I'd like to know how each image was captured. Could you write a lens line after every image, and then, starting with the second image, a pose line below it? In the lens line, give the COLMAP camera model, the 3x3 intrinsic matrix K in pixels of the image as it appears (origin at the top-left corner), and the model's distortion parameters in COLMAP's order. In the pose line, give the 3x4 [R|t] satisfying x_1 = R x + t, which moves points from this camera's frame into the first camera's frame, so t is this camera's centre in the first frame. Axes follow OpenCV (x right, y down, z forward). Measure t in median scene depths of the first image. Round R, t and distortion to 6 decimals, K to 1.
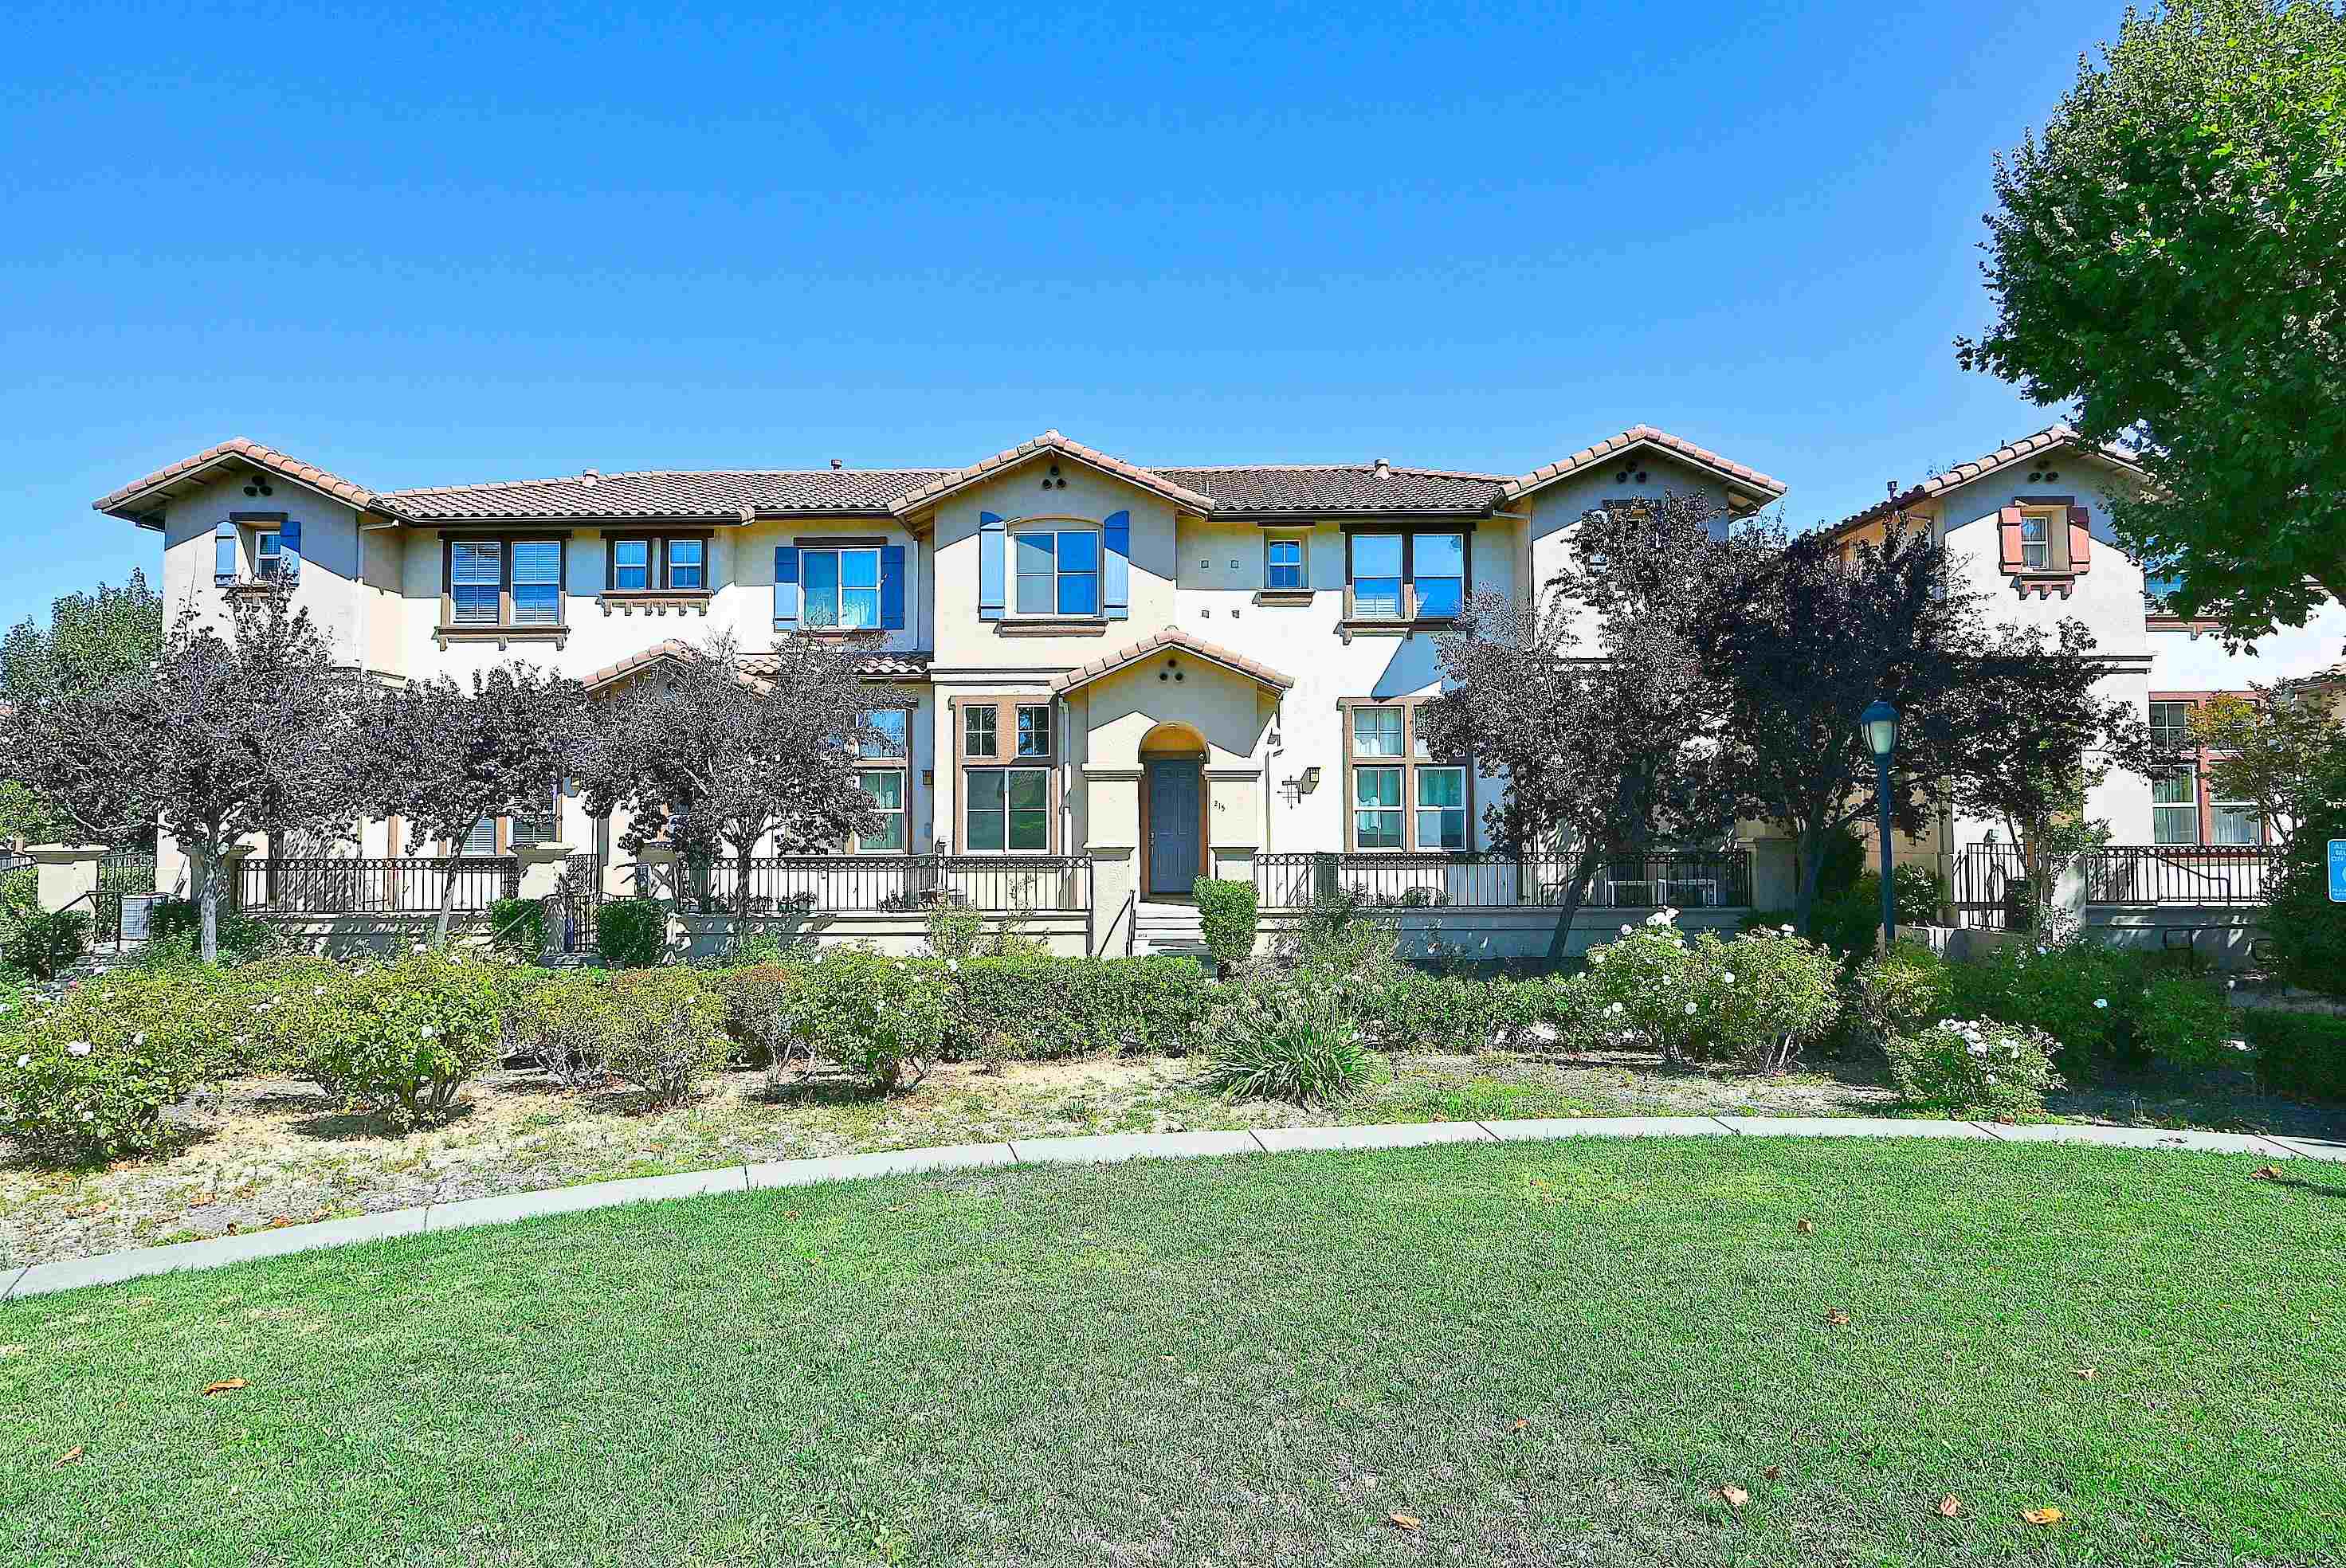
lens RADIAL K [[1223.7, 0, 1173.0], [0, 1223.7, 784.0], [0, 0, 1]] dist [-0.078283, 0.000060]
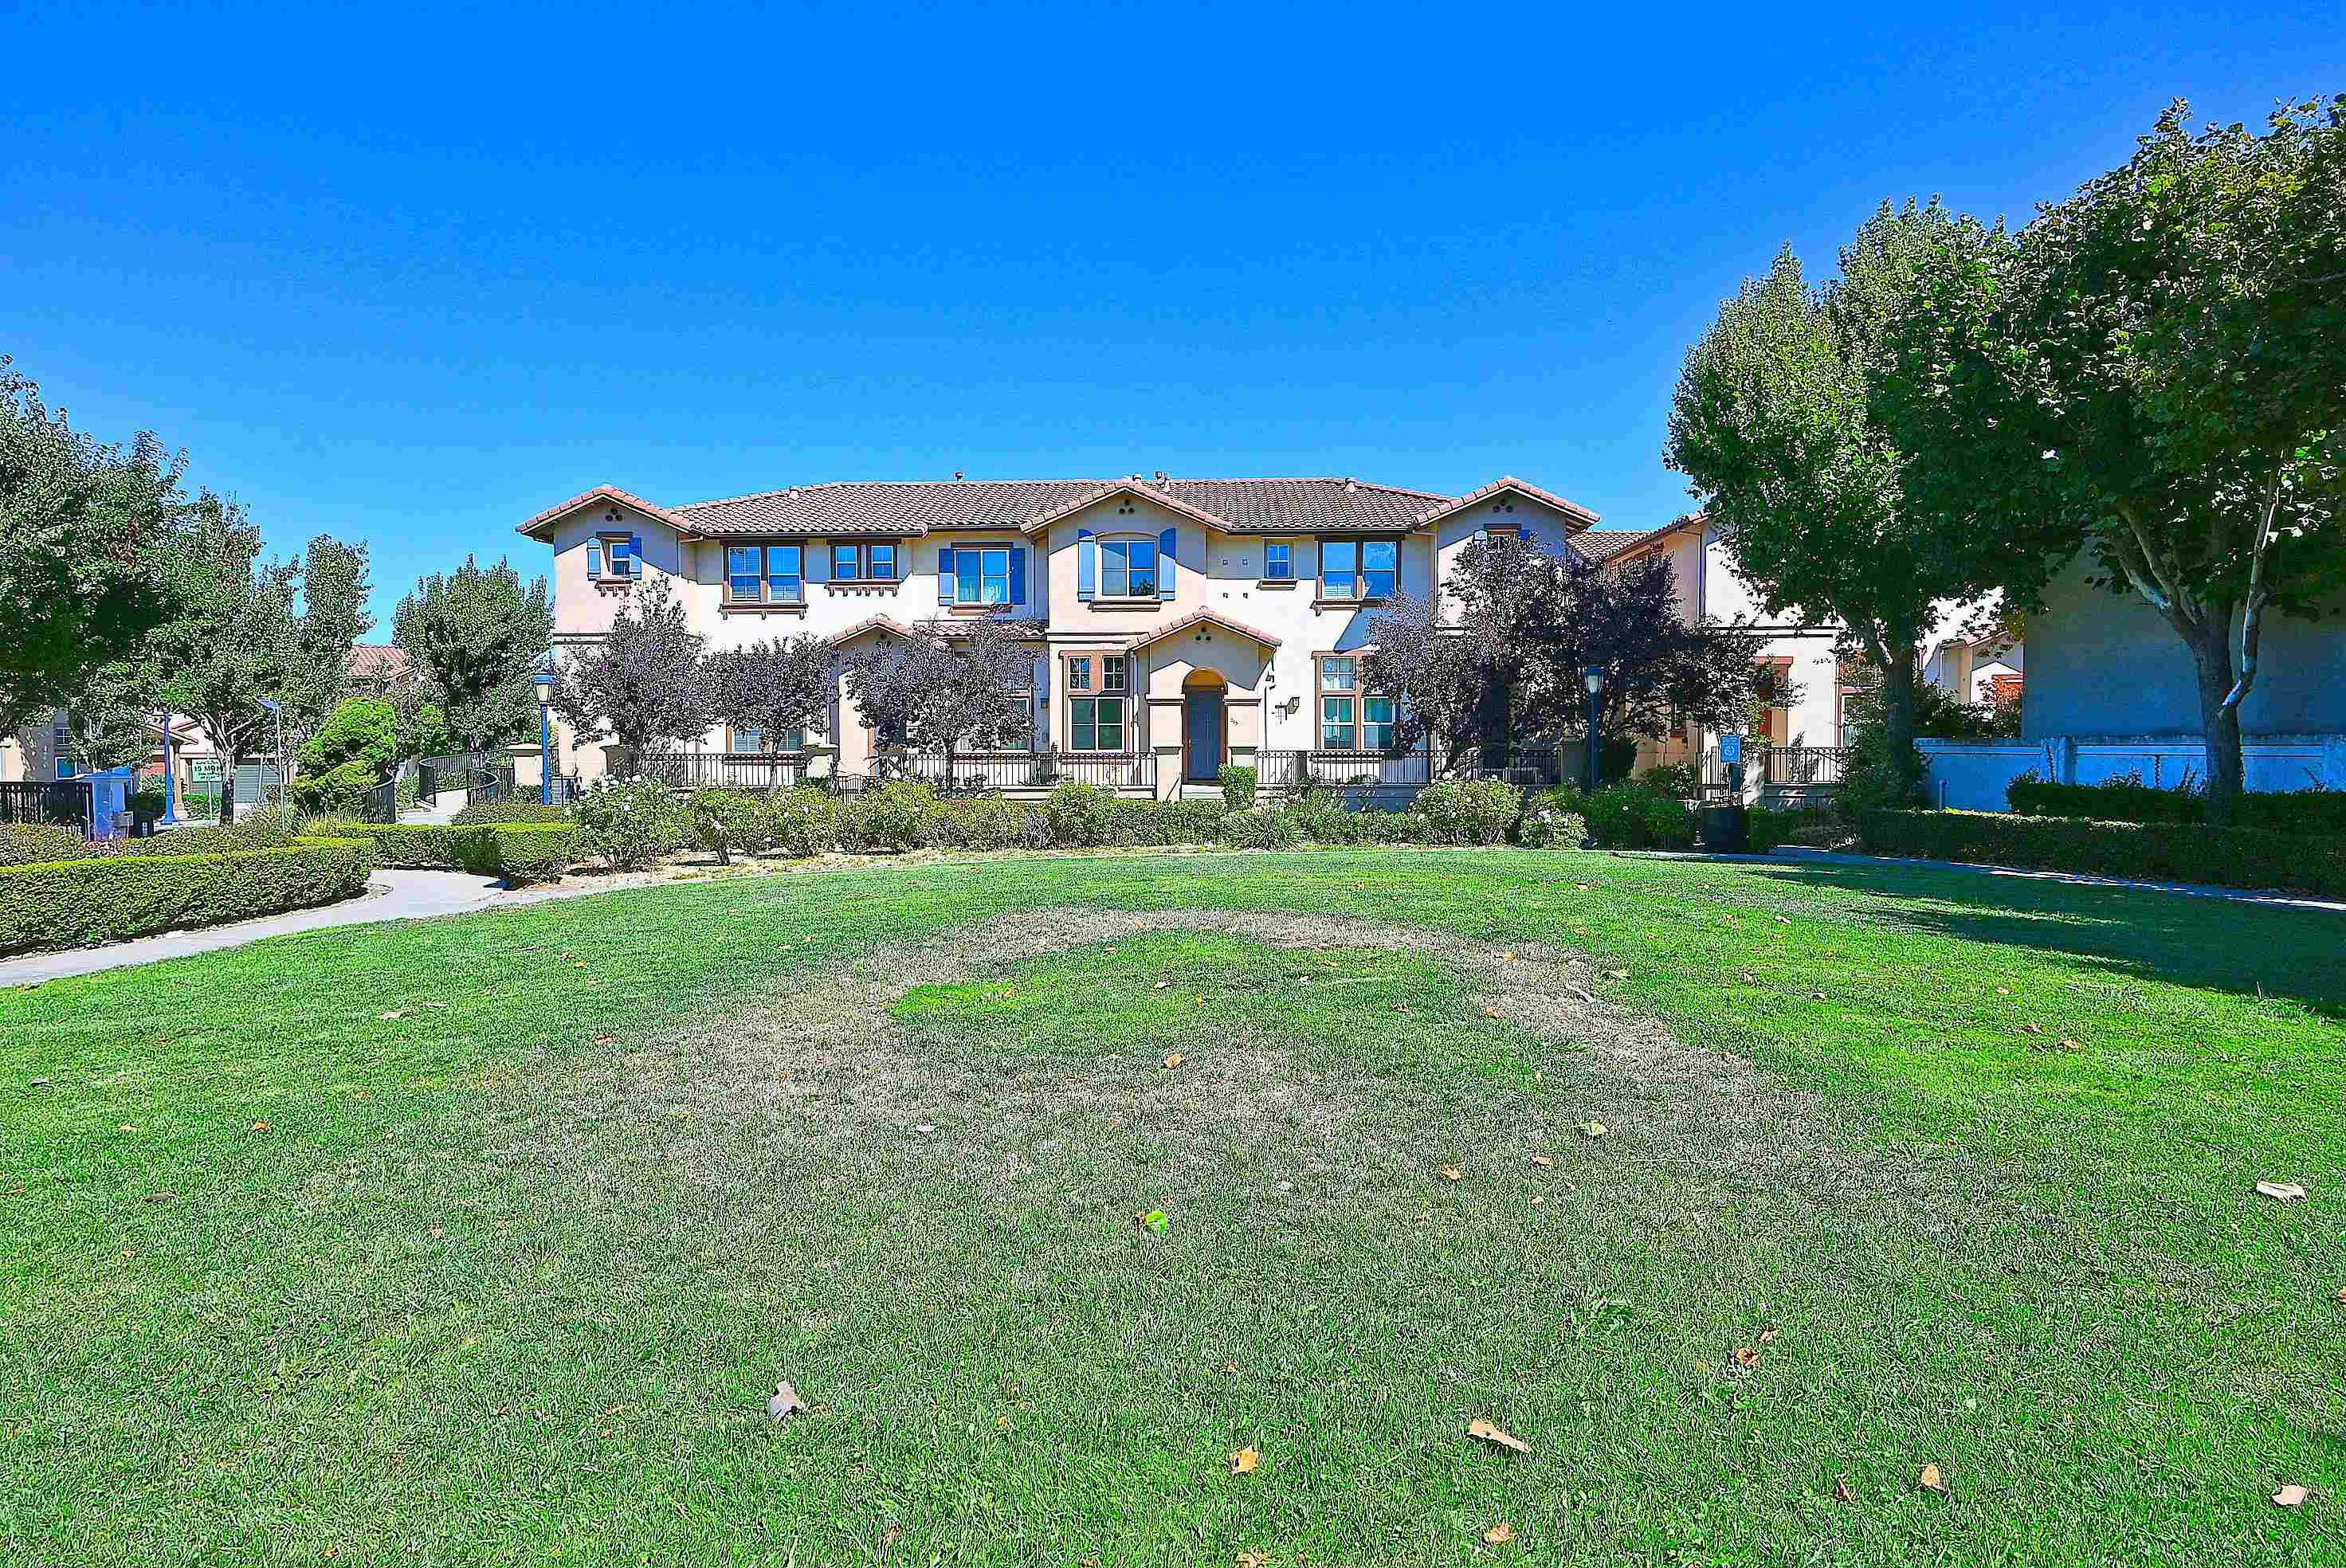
lens RADIAL K [[1217.4, 0, 1173.0], [0, 1217.4, 784.0], [0, 0, 1]] dist [-0.034326, -0.000209]
pose [[0.999910, 0.001967, -0.013272, -0.019030], [-0.001093, 0.997851, 0.065518, -0.004363], [0.013372, -0.065498, 0.997763, -0.548689]]
